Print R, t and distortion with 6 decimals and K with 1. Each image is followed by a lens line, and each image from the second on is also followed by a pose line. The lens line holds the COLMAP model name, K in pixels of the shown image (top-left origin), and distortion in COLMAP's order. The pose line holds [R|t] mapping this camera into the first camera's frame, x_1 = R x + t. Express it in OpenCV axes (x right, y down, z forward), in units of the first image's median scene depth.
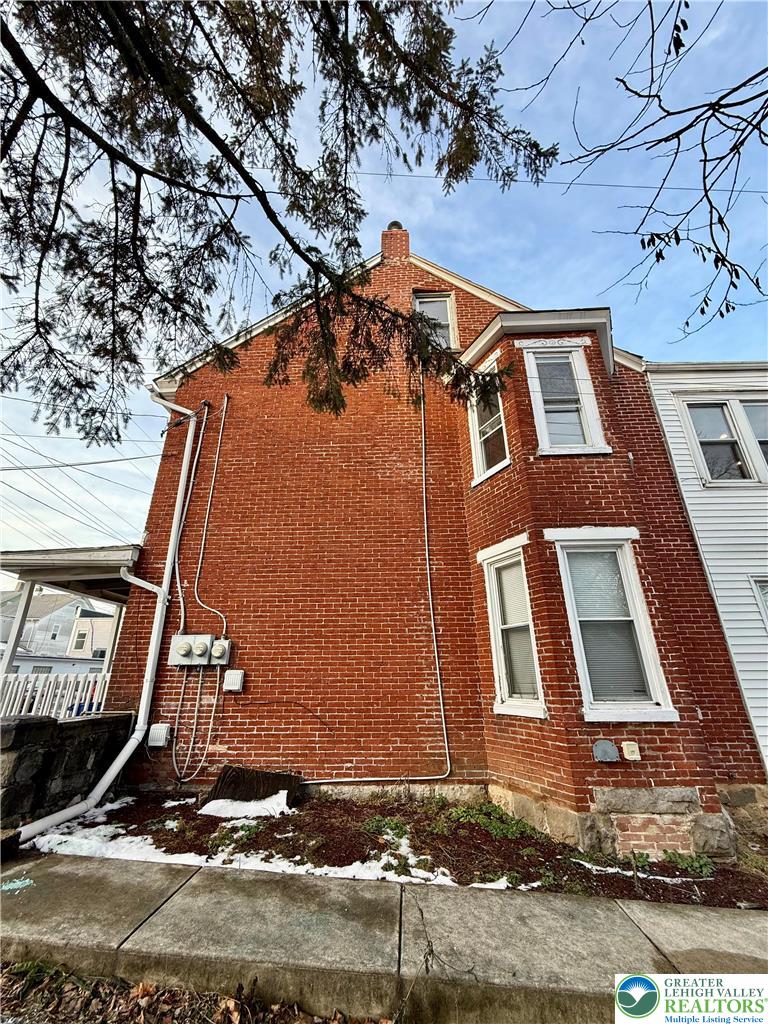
lens RADIAL K [[405.4, 0, 384.0], [0, 405.4, 512.0], [0, 0, 1]] dist [0.001194, -0.000766]
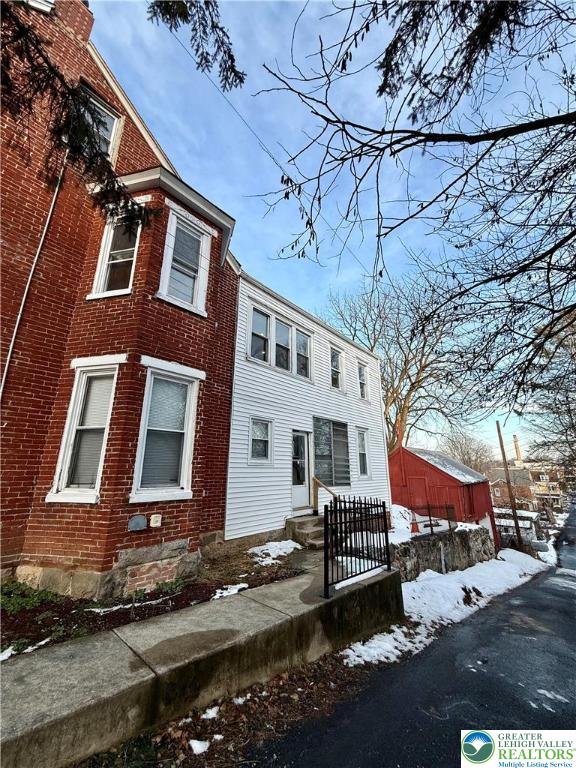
lens RADIAL K [[304.1, 0, 288.0], [0, 304.1, 384.0], [0, 0, 1]] dist [0.001194, -0.000766]
pose [[0.631044, 0.216998, 0.744779, 0.004290], [-0.297398, 0.954397, -0.026089, 0.019904], [-0.716476, -0.205033, 0.666801, 0.051157]]
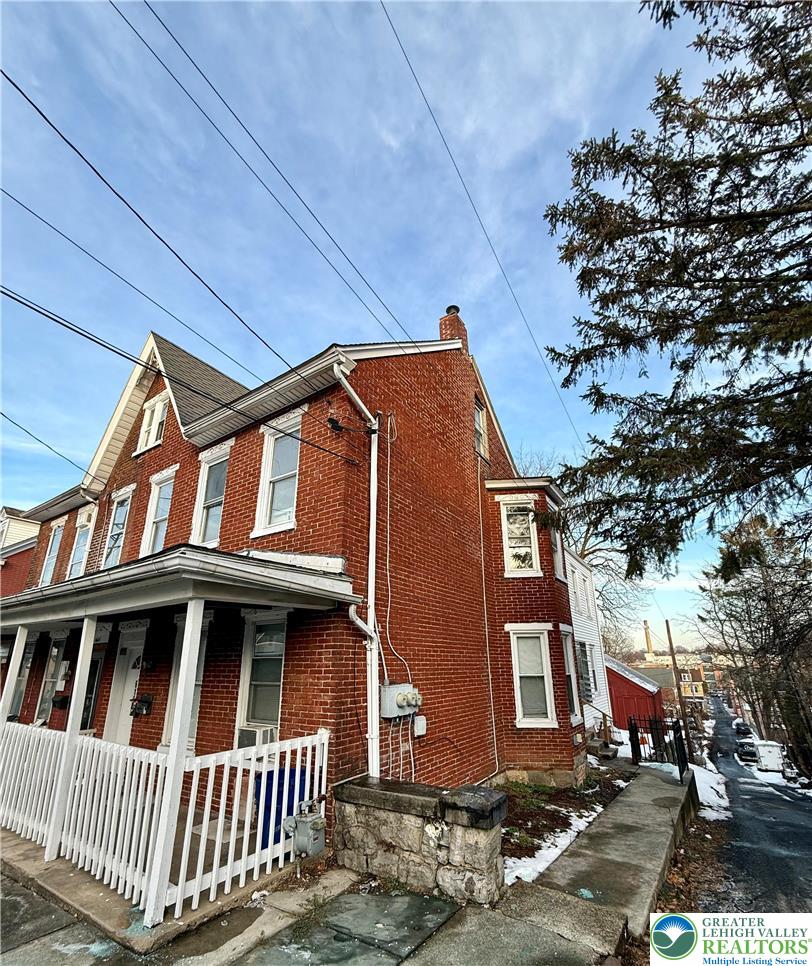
lens RADIAL K [[429.5, 0, 407.9], [0, 429.5, 541.2], [0, 0, 1]] dist [0.001667, 0.000092]
pose [[0.515543, 0.241267, 0.822196, -1.759195], [-0.317872, 0.944923, -0.077964, 0.065463], [-0.795722, -0.221159, 0.563840, 0.602661]]
